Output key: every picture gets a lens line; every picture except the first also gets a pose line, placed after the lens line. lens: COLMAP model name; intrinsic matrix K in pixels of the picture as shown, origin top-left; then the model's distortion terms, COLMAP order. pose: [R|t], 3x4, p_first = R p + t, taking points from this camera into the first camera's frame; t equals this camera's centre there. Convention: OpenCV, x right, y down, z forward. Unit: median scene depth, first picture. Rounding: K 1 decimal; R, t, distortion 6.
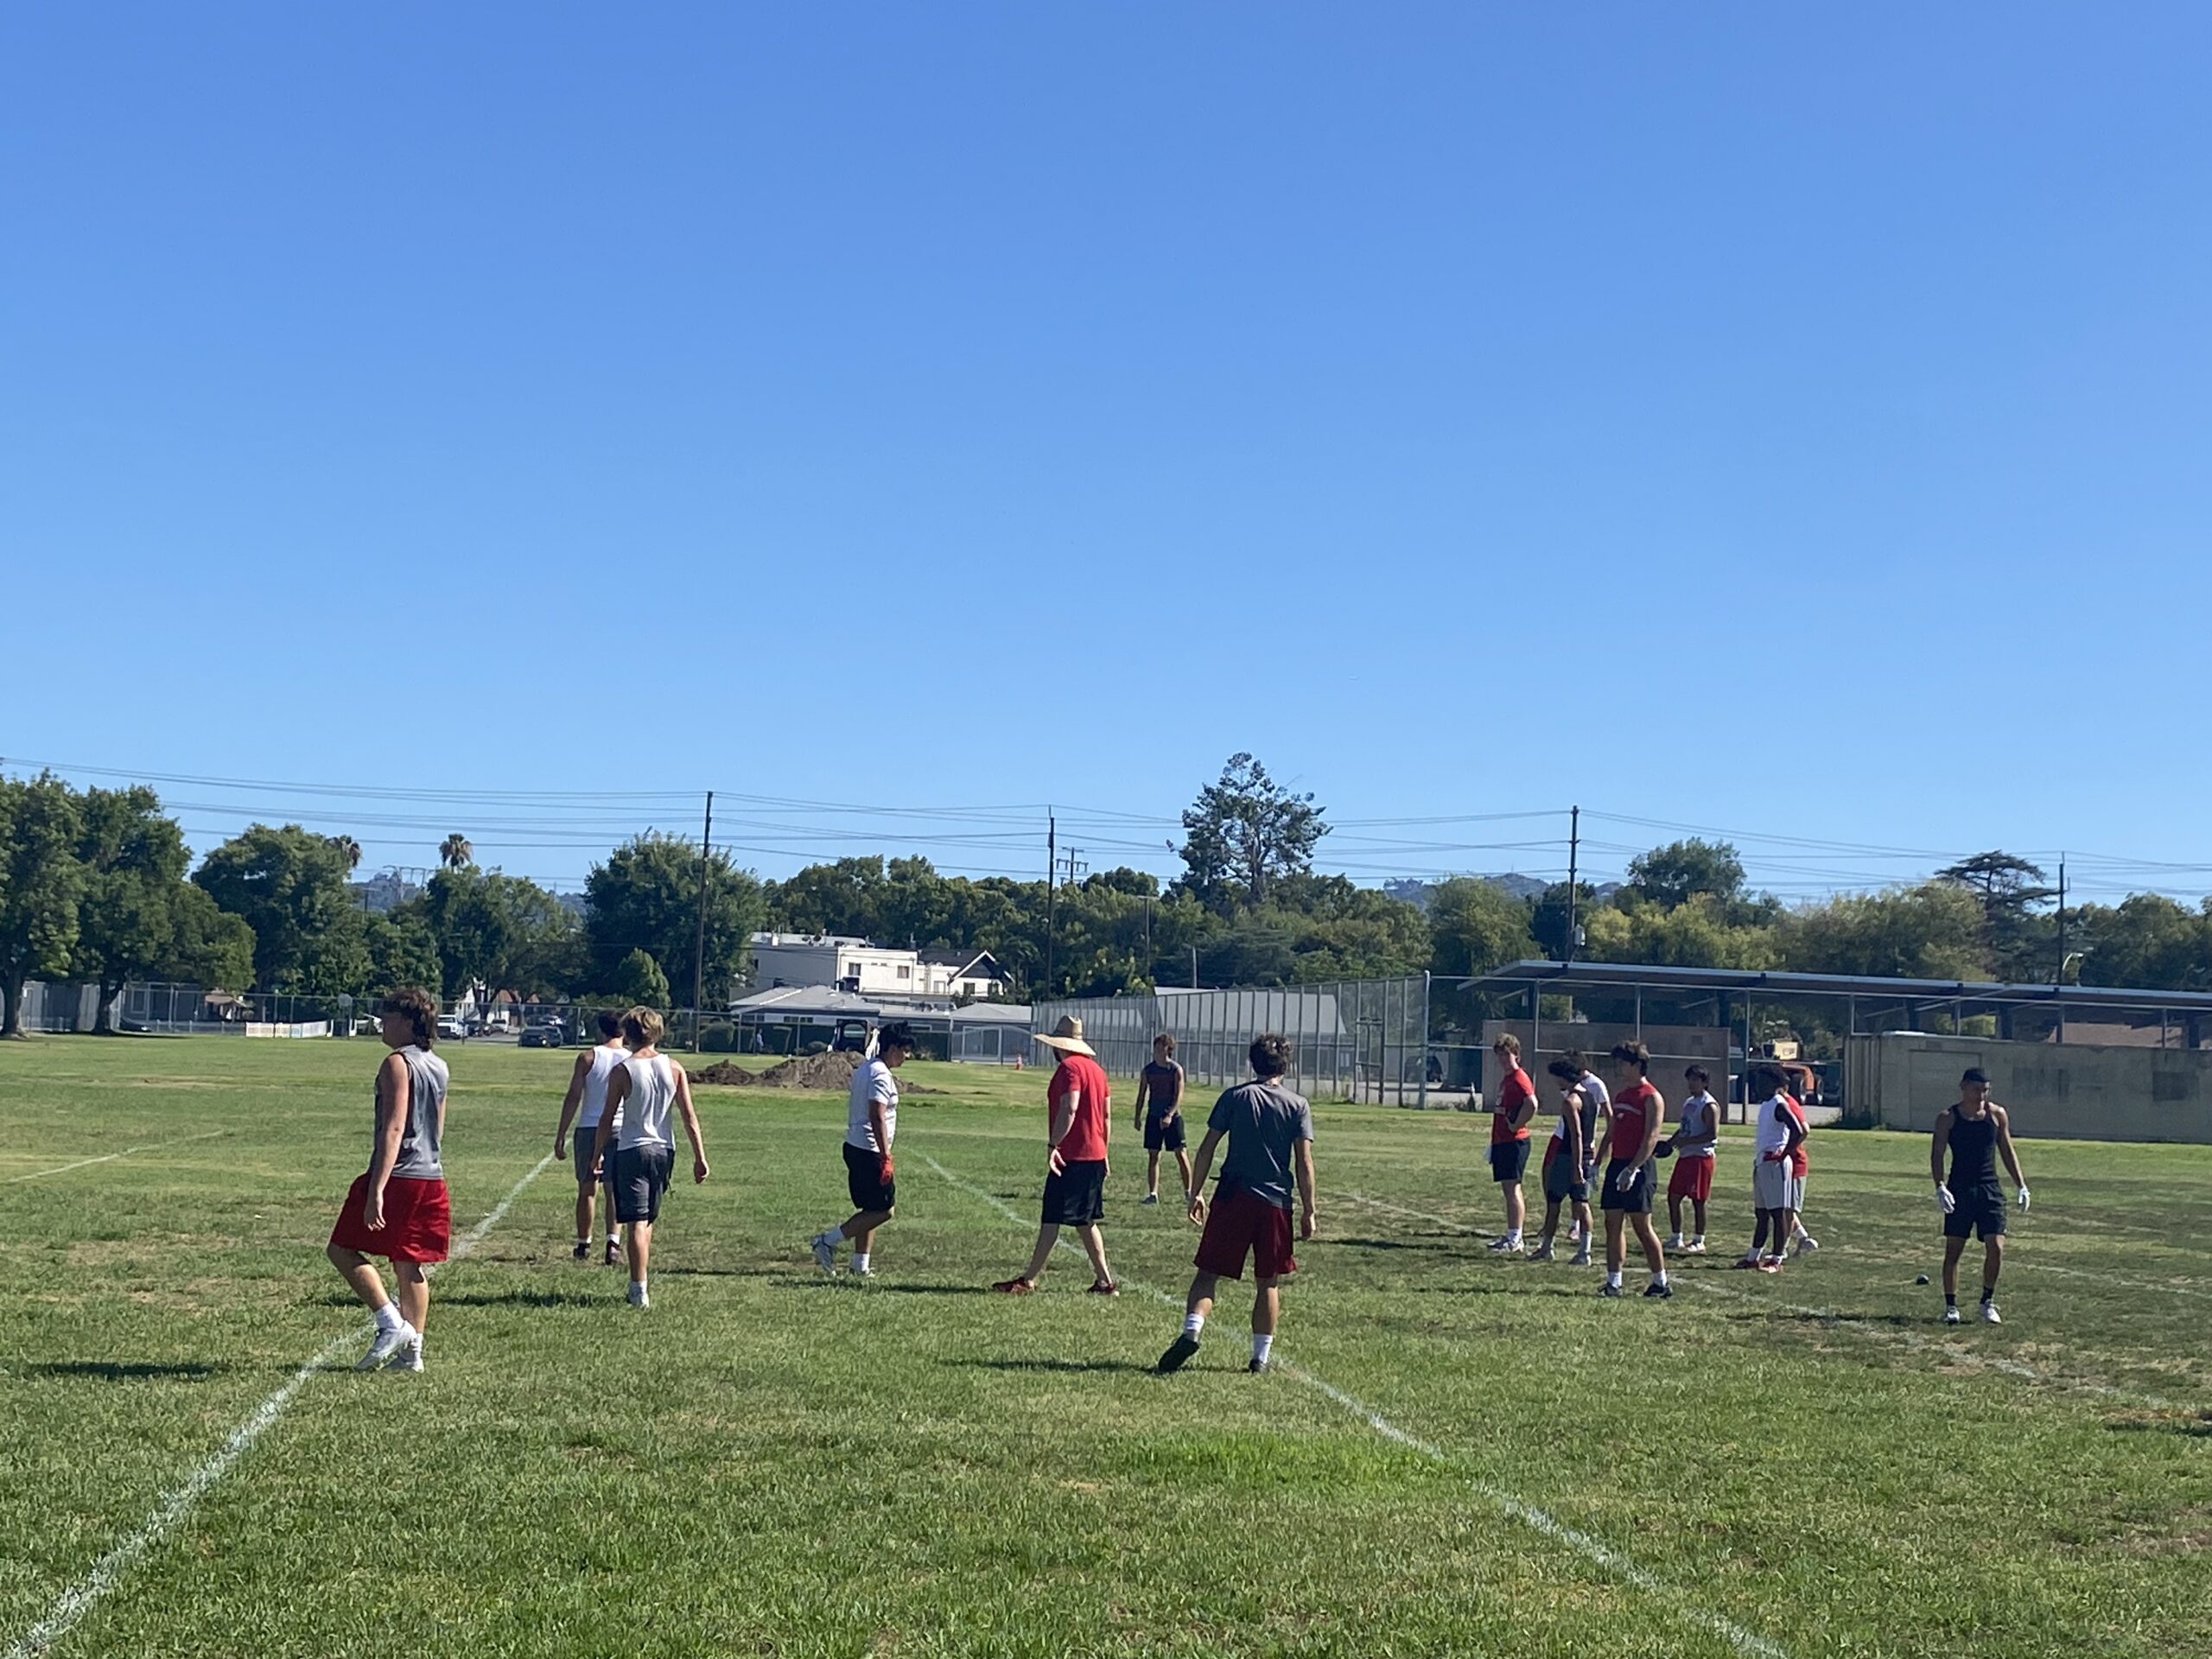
lens RADIAL K [[3453.4, 0, 1121.7], [0, 3453.4, 814.0], [0, 0, 1]] dist [0.154505, 0.000000]
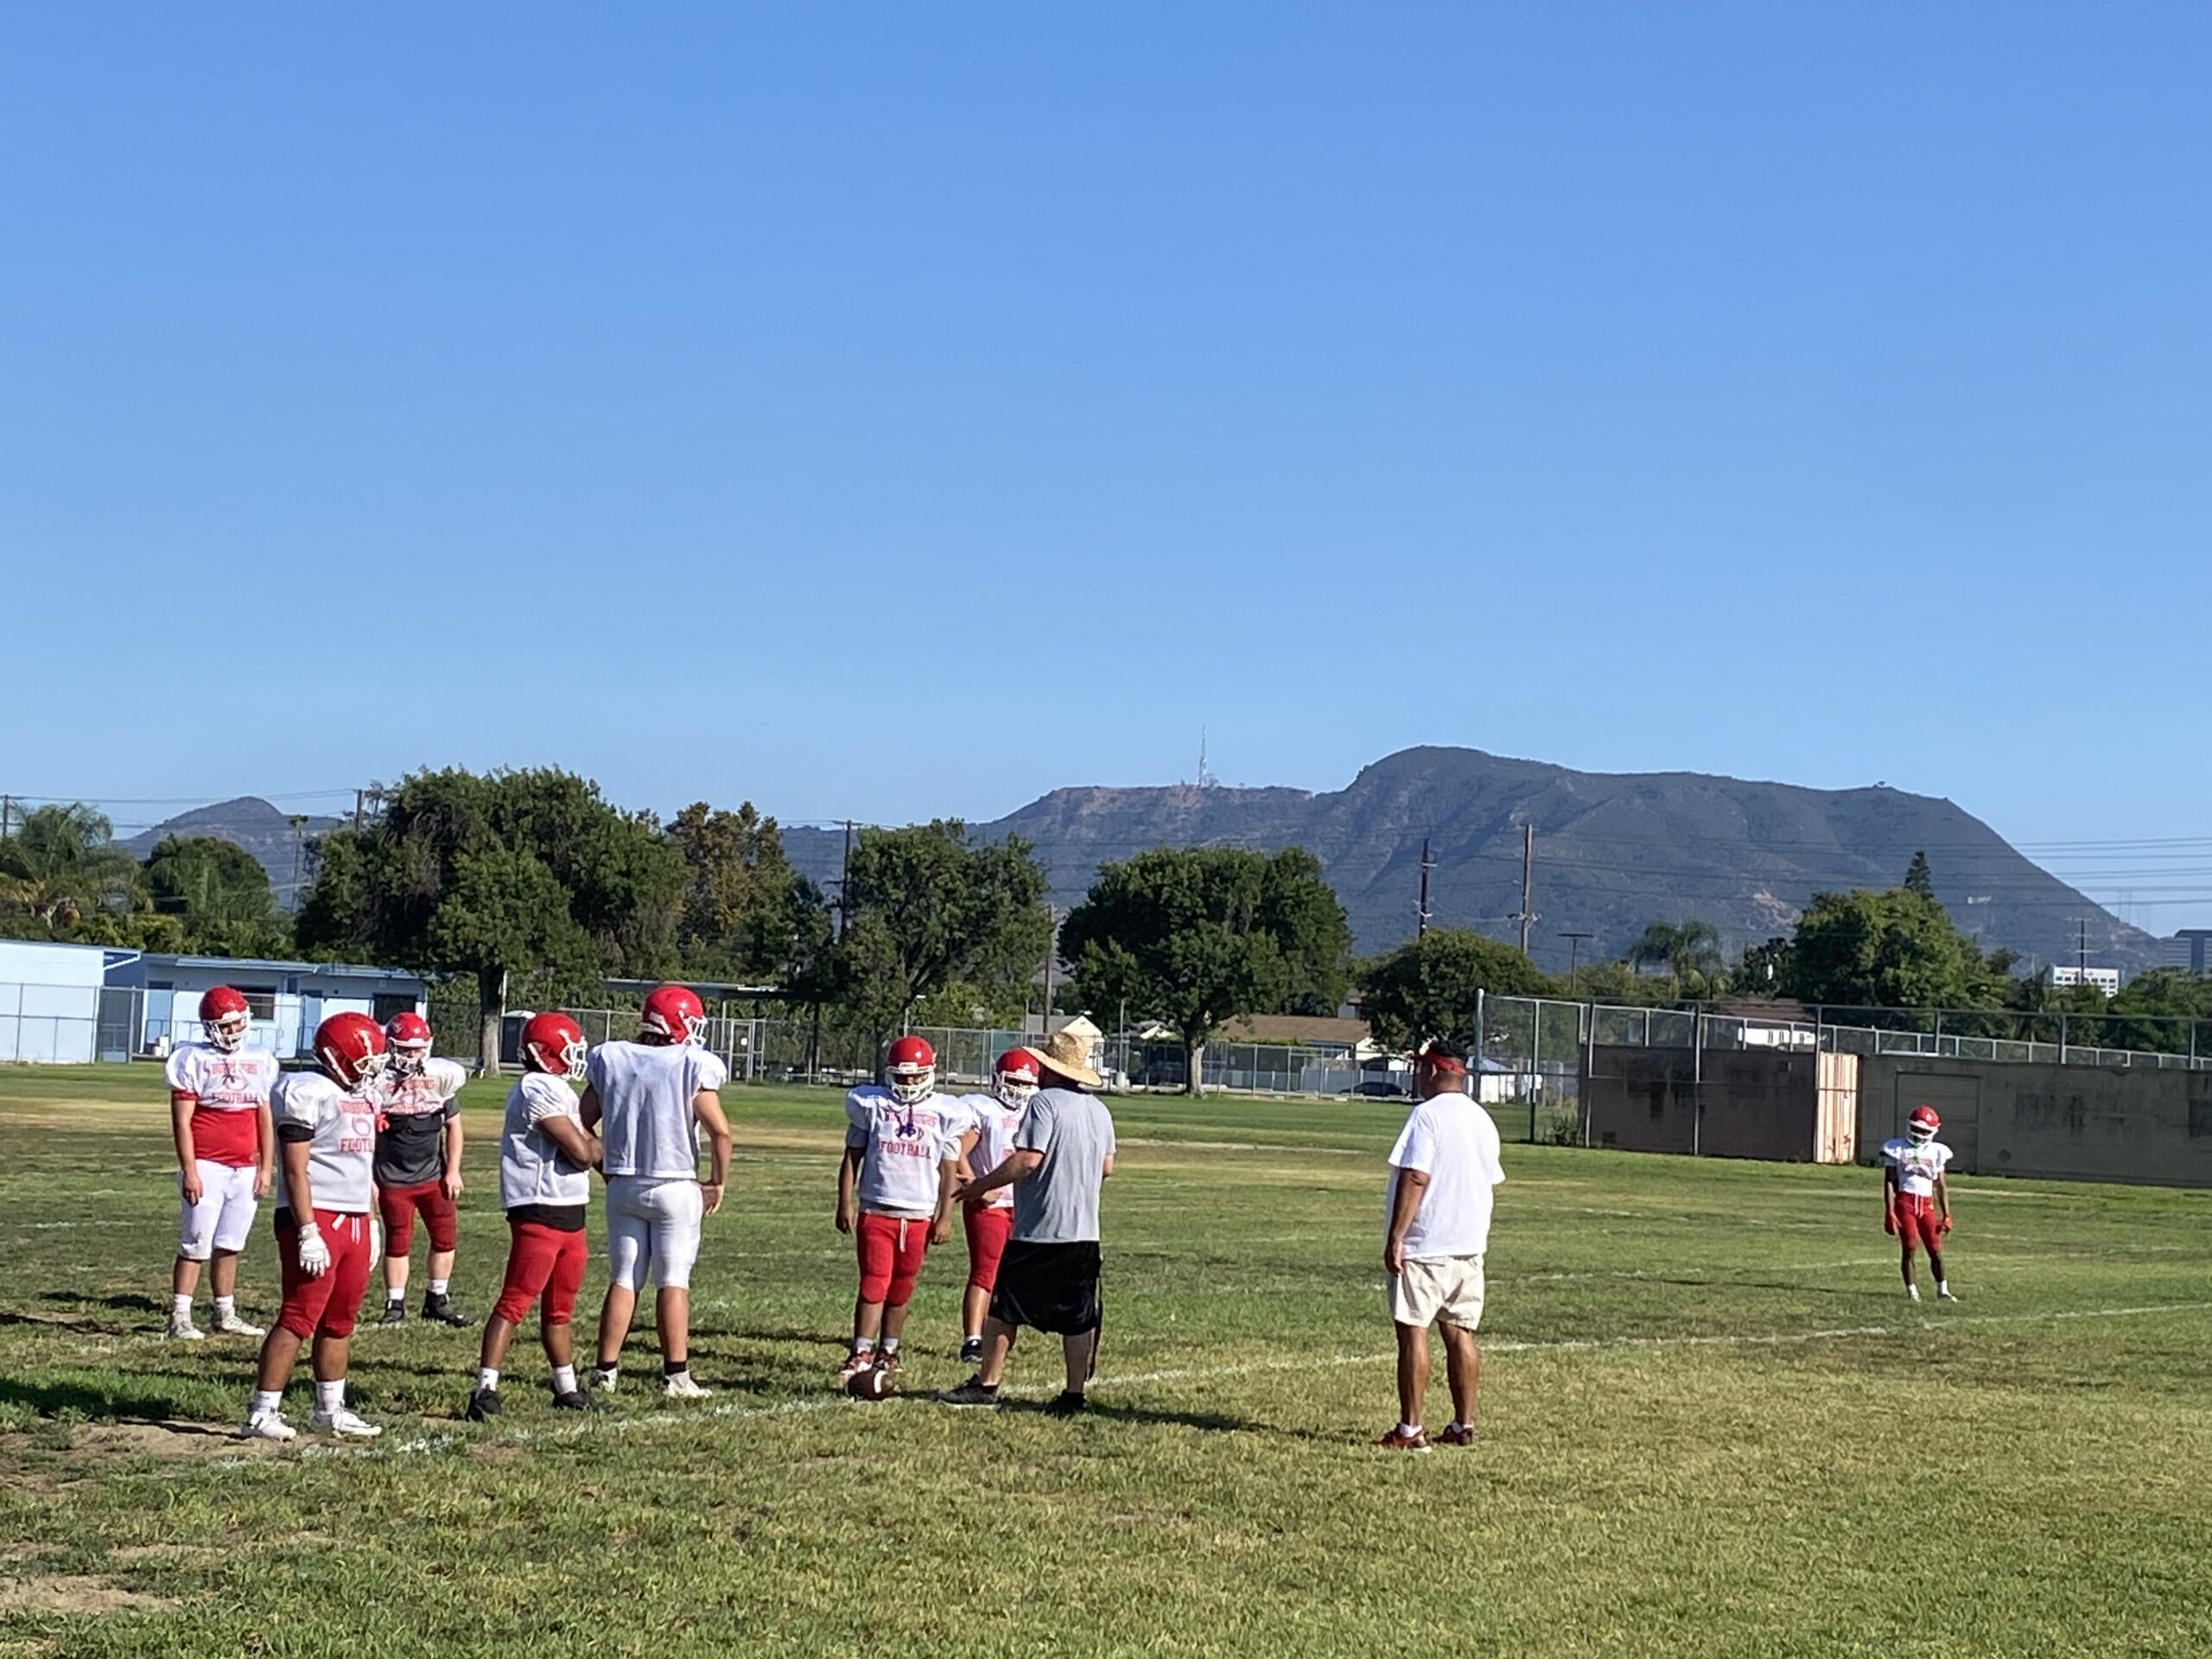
lens RADIAL K [[4200.5, 0, 1119.9], [0, 4200.5, 823.9], [0, 0, 1]] dist [0.084963, 0.000000]
pose [[0.760678, -0.038954, -0.647960, 0.292024], [0.025217, 0.999218, -0.030468, 0.013215], [0.648640, 0.006837, 0.761065, 0.039364]]
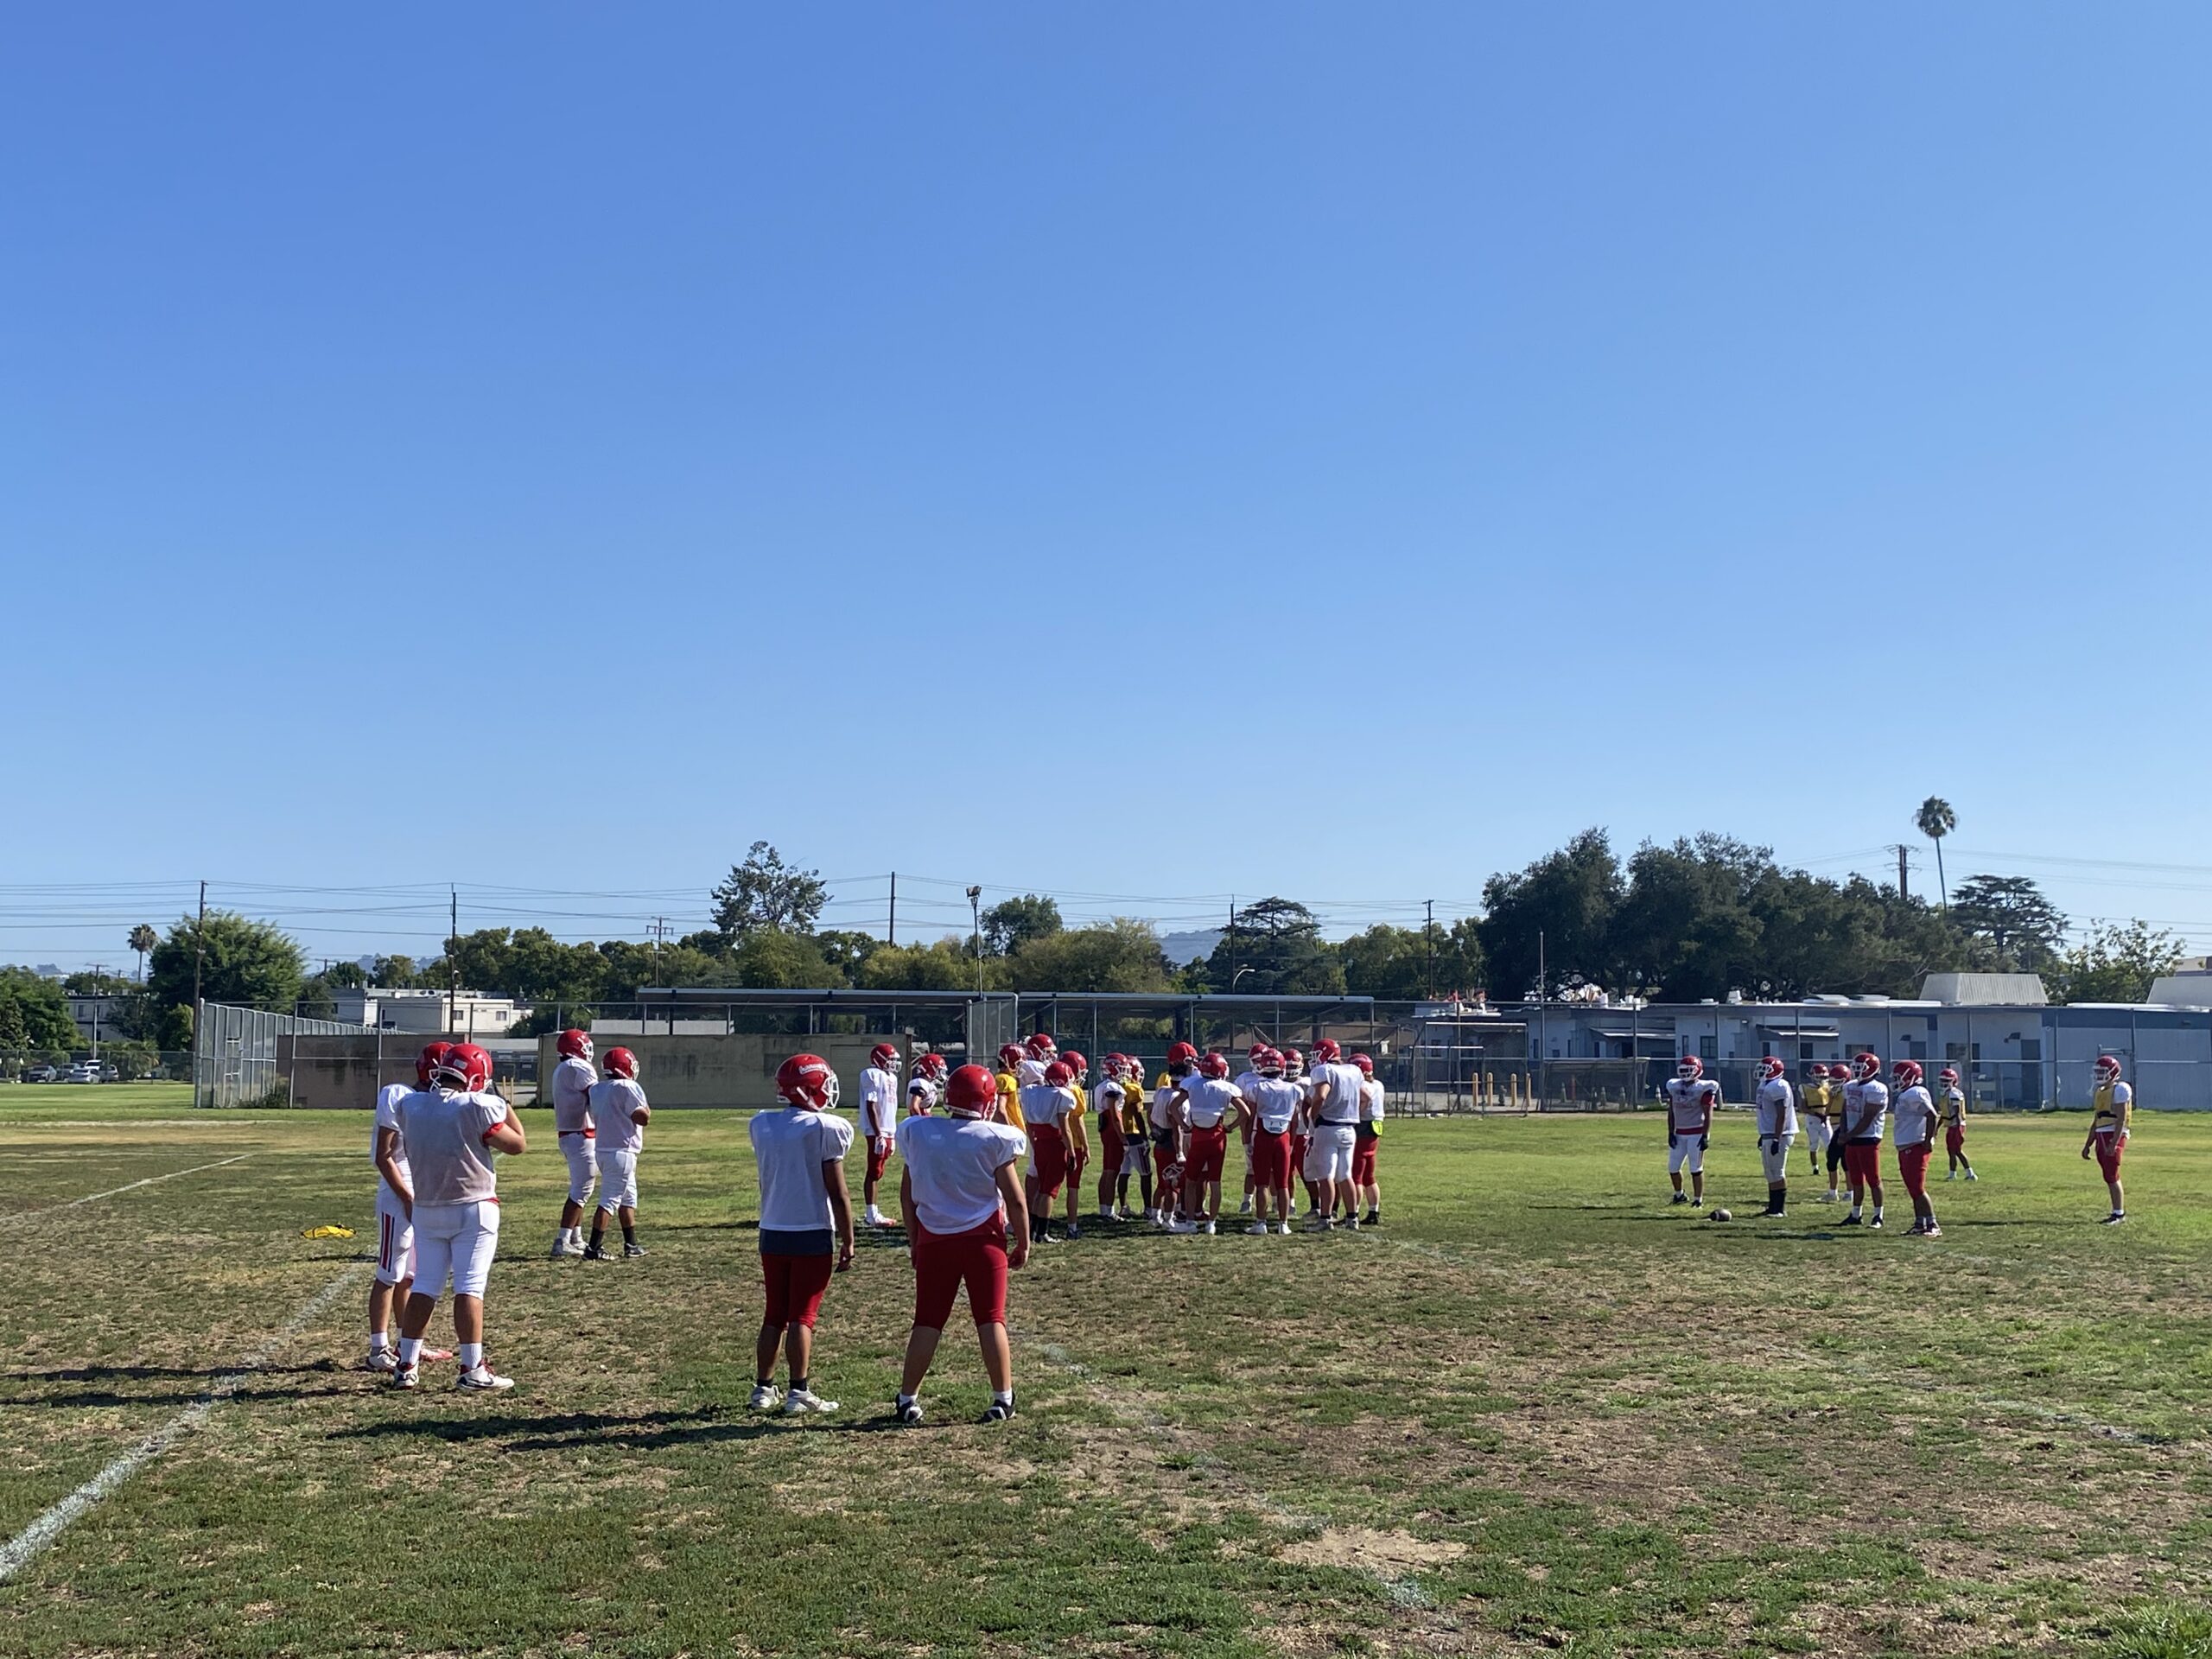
lens RADIAL K [[2528.0, 0, 1124.5], [0, 2528.0, 721.3], [0, 0, 1]] dist [0.069456, 0.000000]
pose [[0.997410, -0.025175, 0.067379, 0.142948], [0.029623, 0.997389, -0.065861, 0.006159], [-0.065545, 0.067686, 0.995551, 0.015106]]
